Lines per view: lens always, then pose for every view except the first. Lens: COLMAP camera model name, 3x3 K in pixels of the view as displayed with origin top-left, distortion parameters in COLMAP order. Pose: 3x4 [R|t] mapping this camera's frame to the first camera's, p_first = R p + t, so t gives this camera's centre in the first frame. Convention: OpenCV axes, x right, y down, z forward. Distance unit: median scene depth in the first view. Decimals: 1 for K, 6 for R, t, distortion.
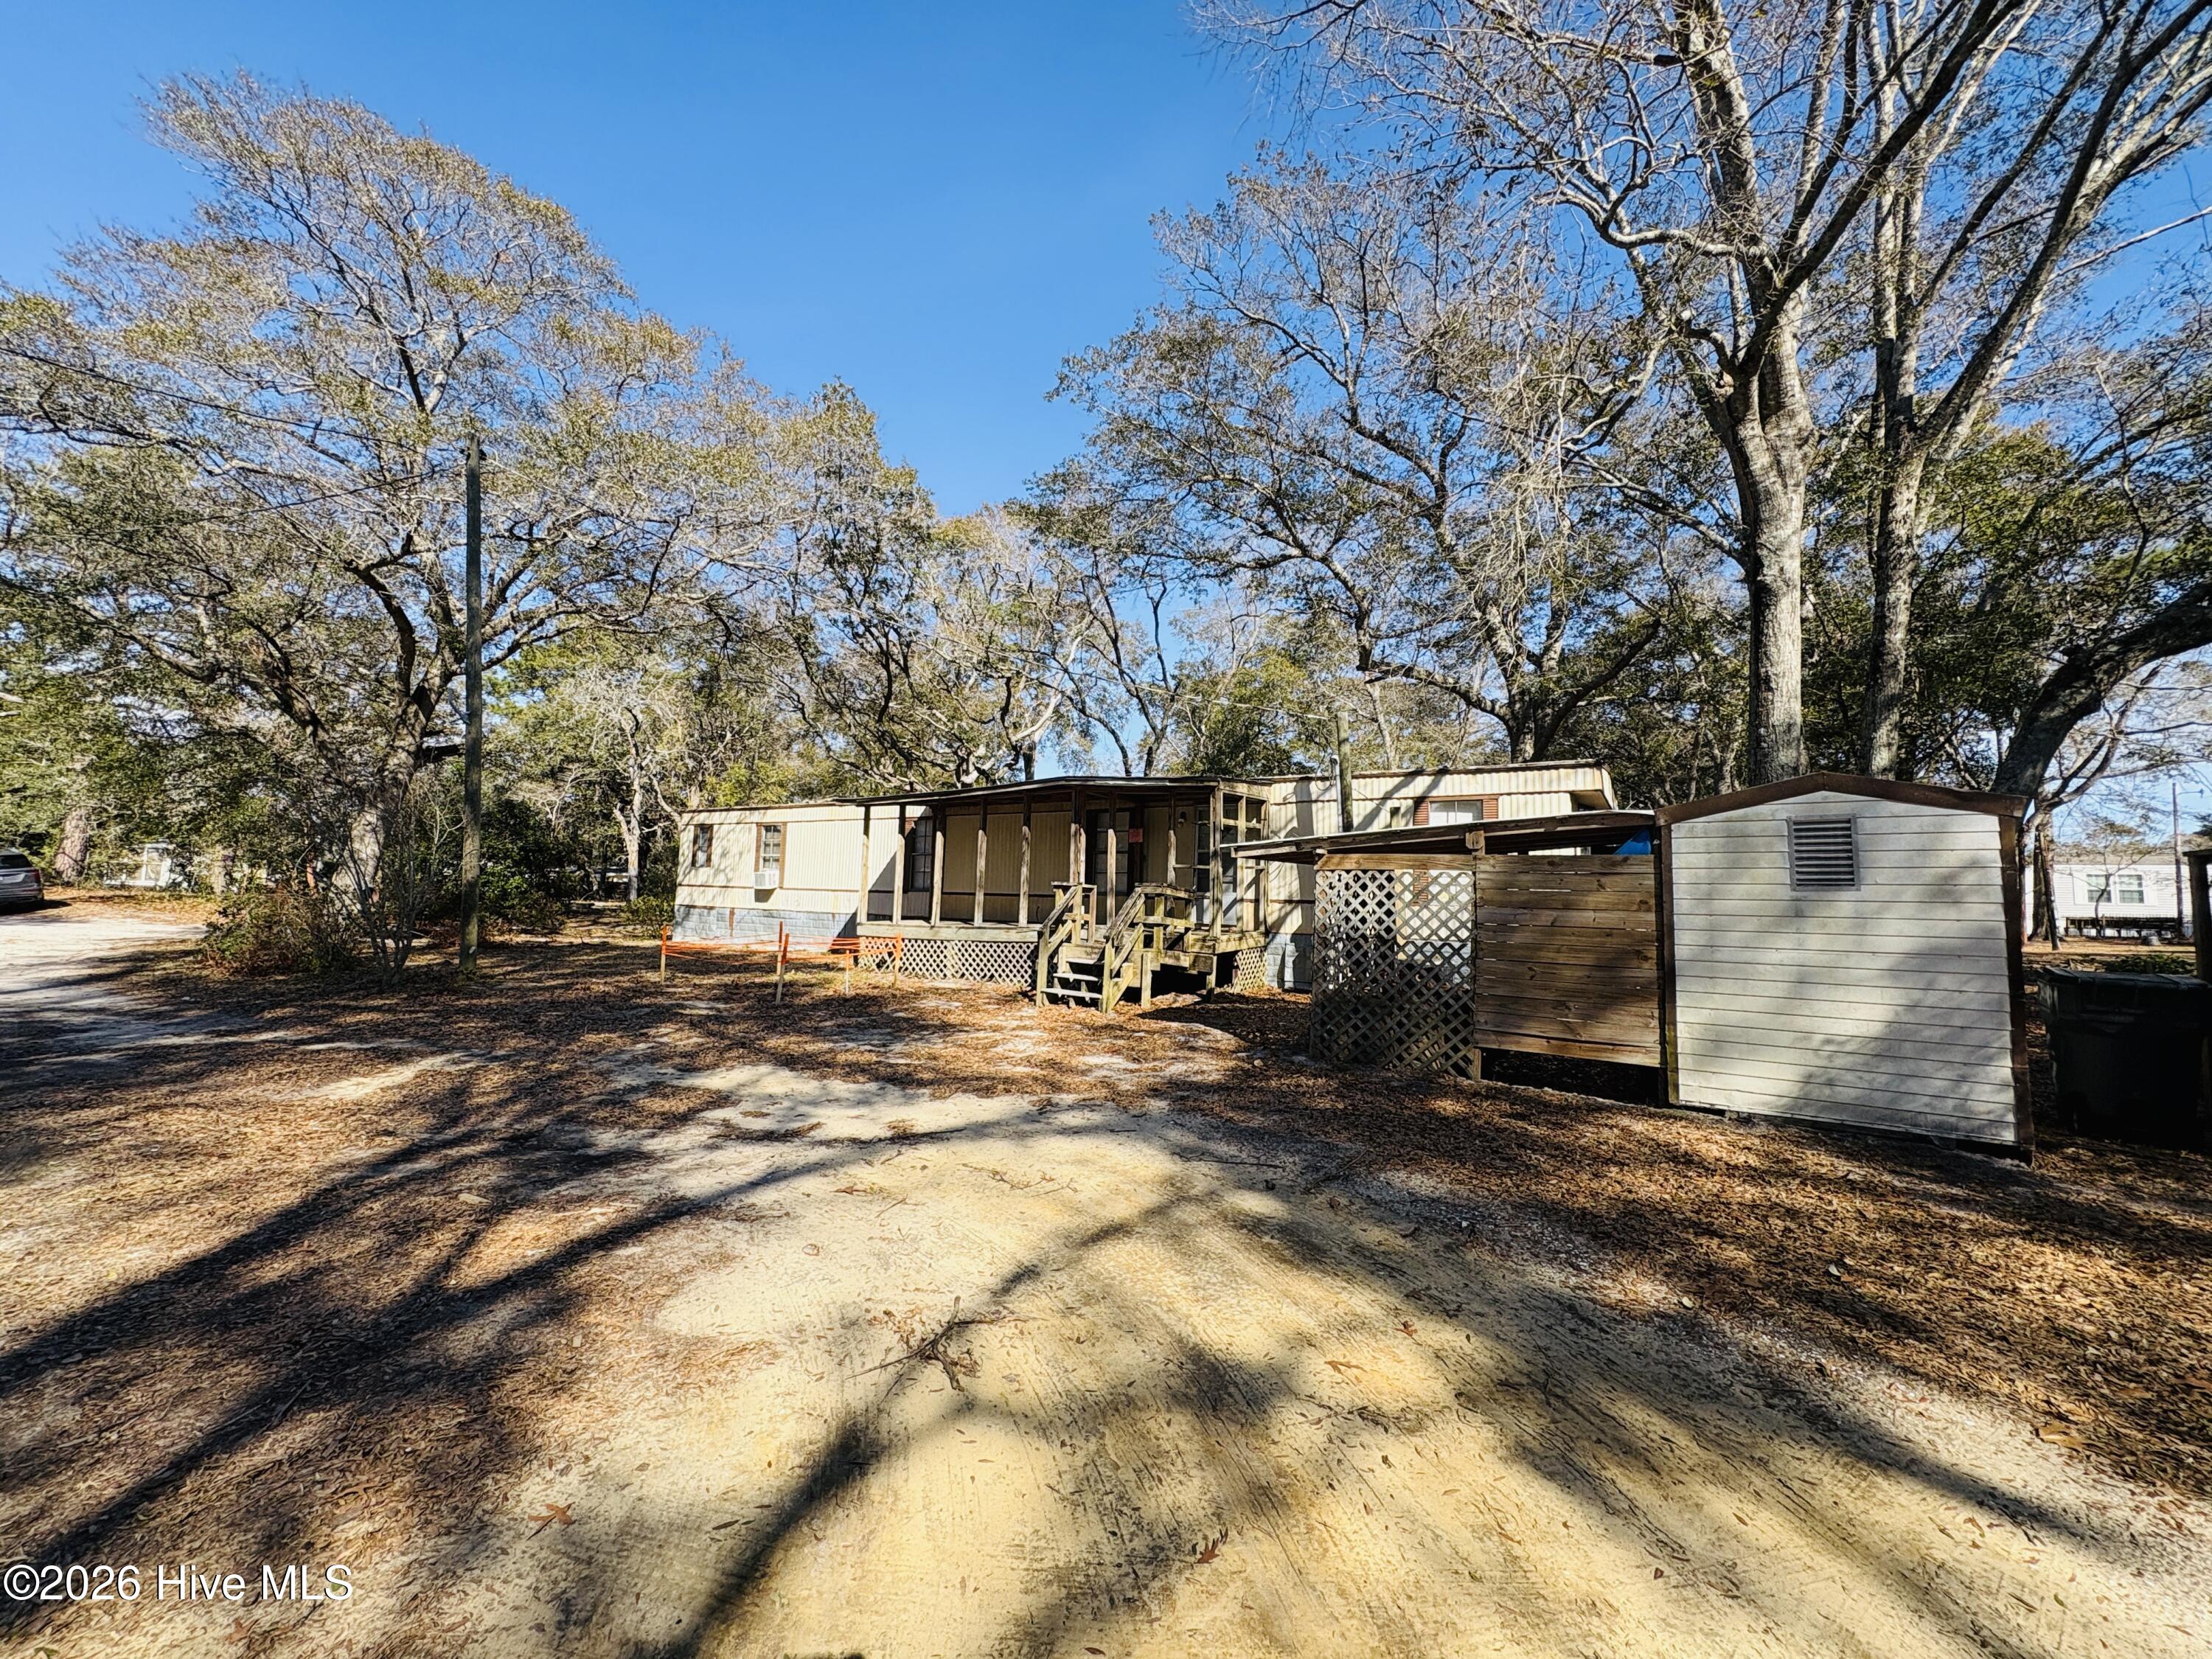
lens RADIAL K [[873.3, 0, 1101.7], [0, 873.3, 832.6], [0, 0, 1]] dist [0.000402, 0.000281]
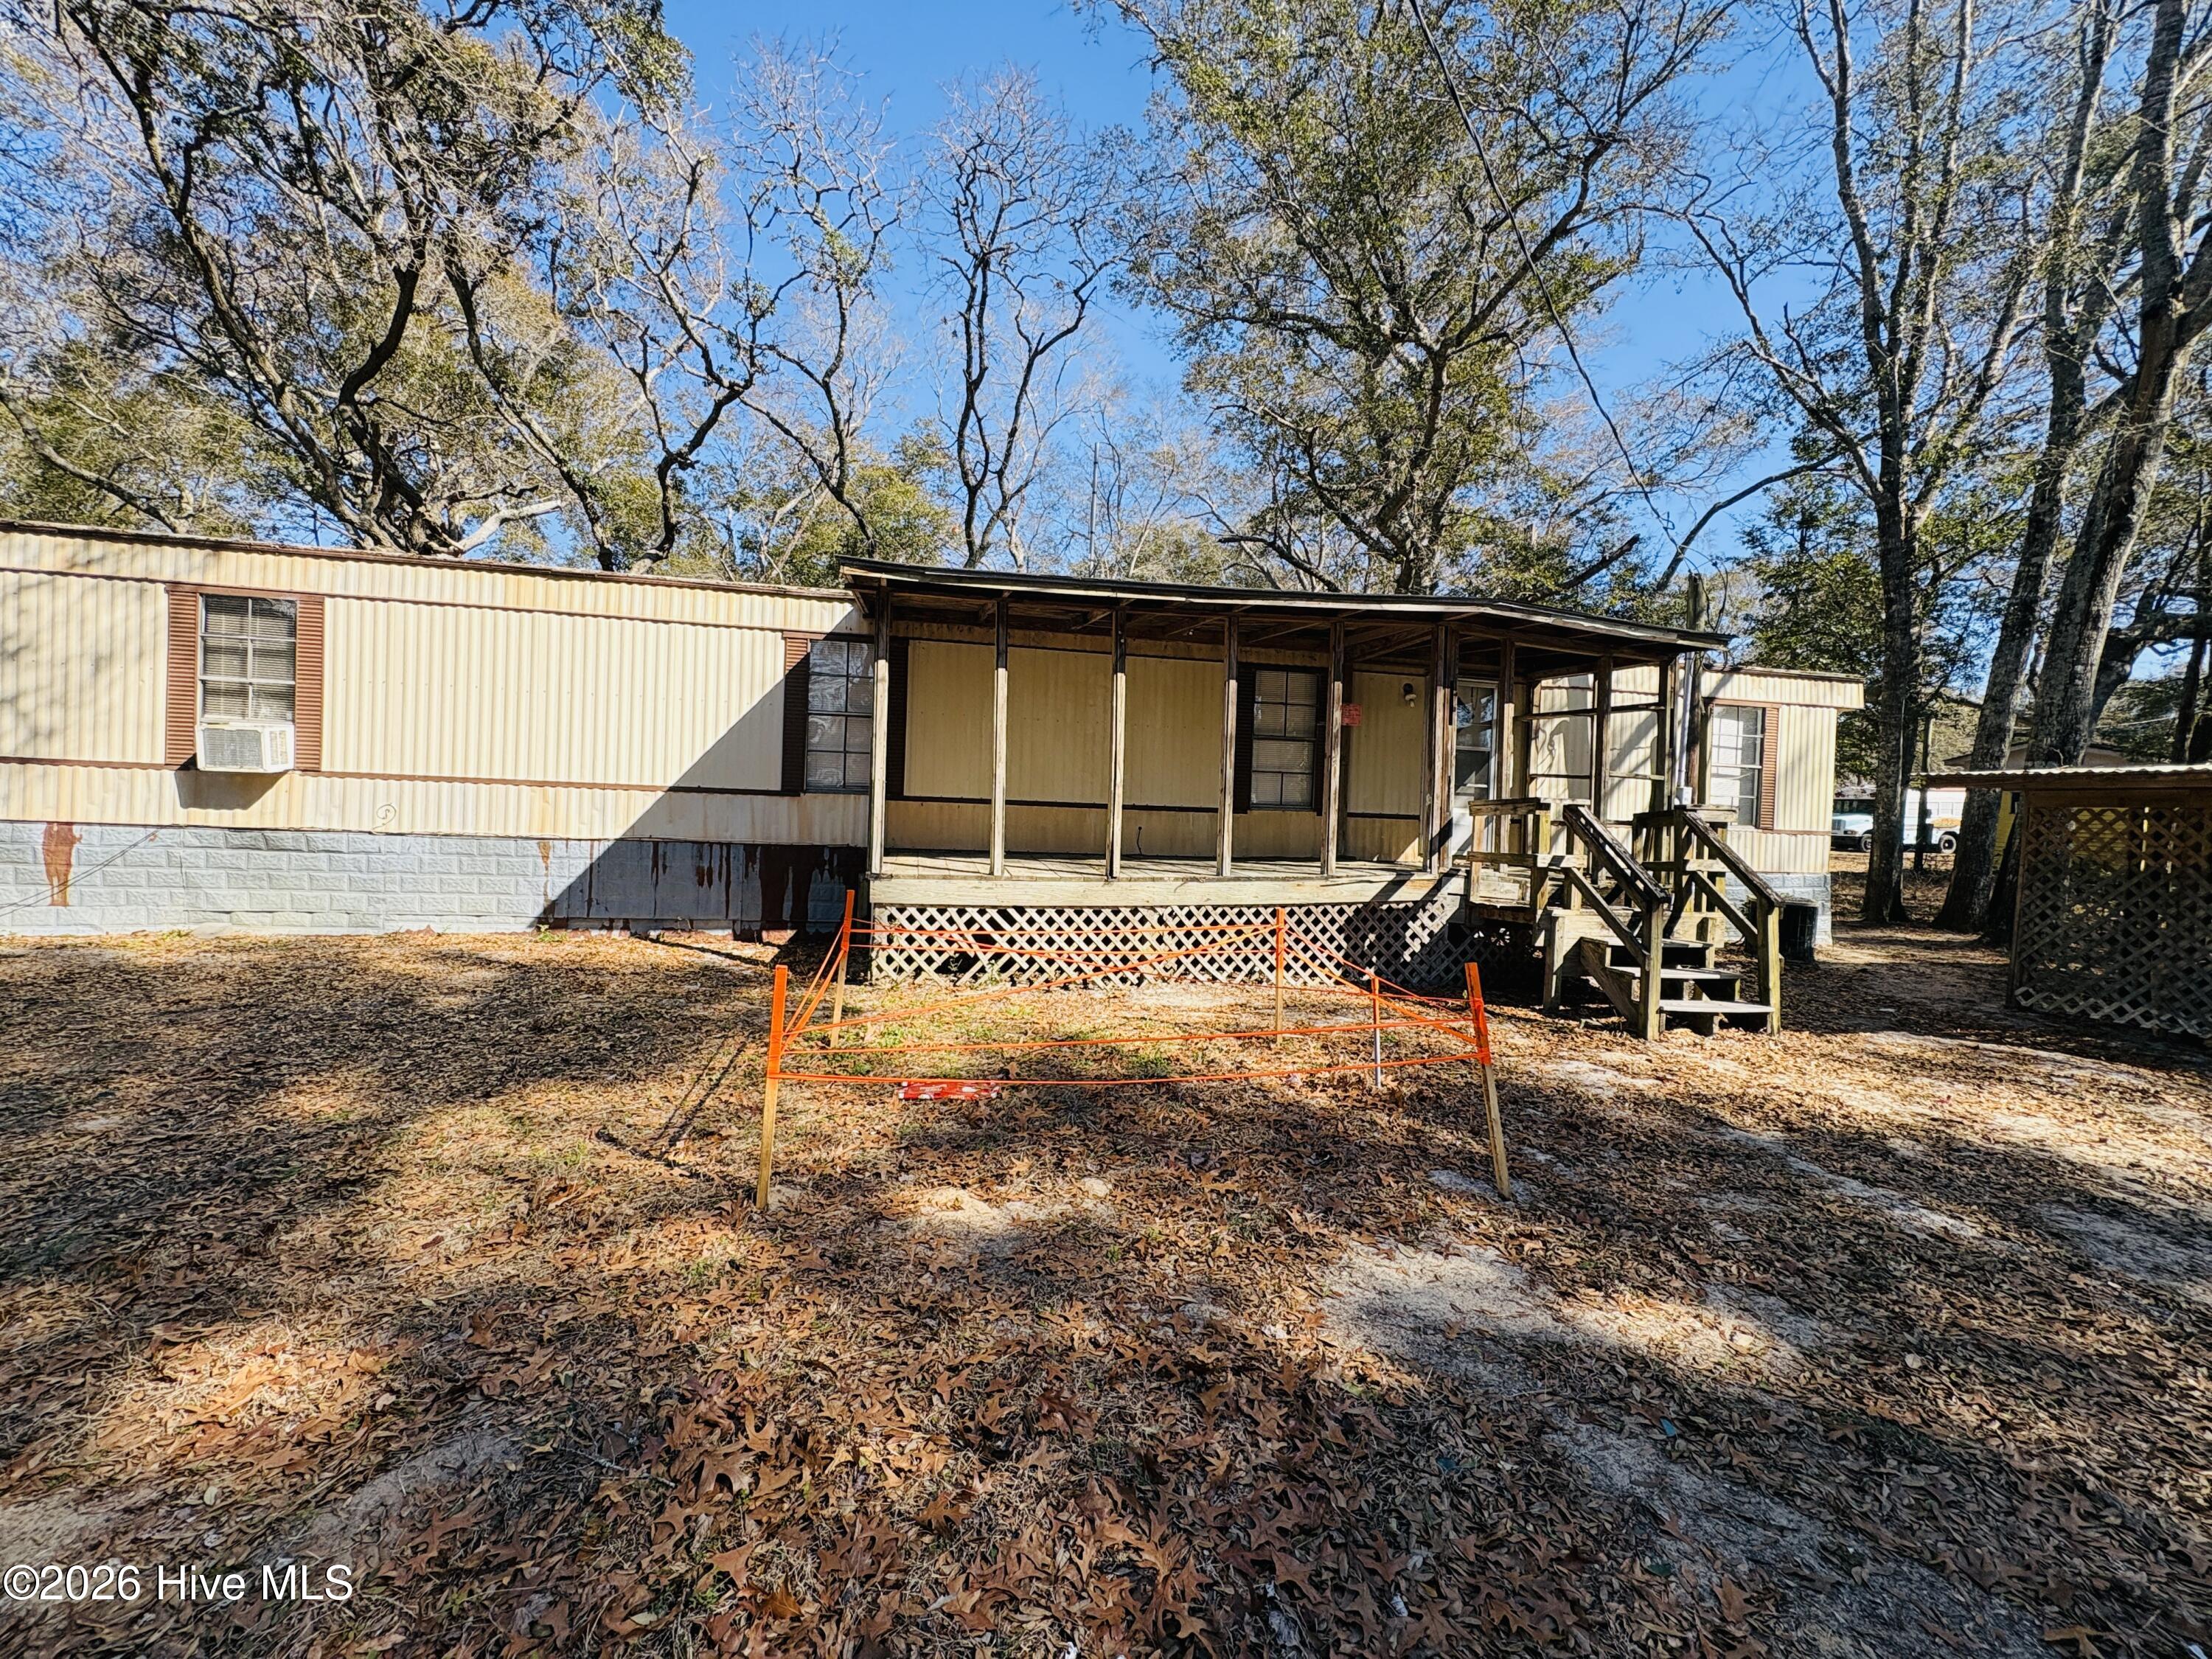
lens RADIAL K [[873.3, 0, 1103.5], [0, 873.3, 828.8], [0, 0, 1]] dist [0.000402, 0.000281]
pose [[0.726910, -0.008732, 0.686677, -0.365823], [-0.072236, 0.993400, 0.089100, 0.029554], [-0.682923, -0.114371, 0.721481, 0.478813]]
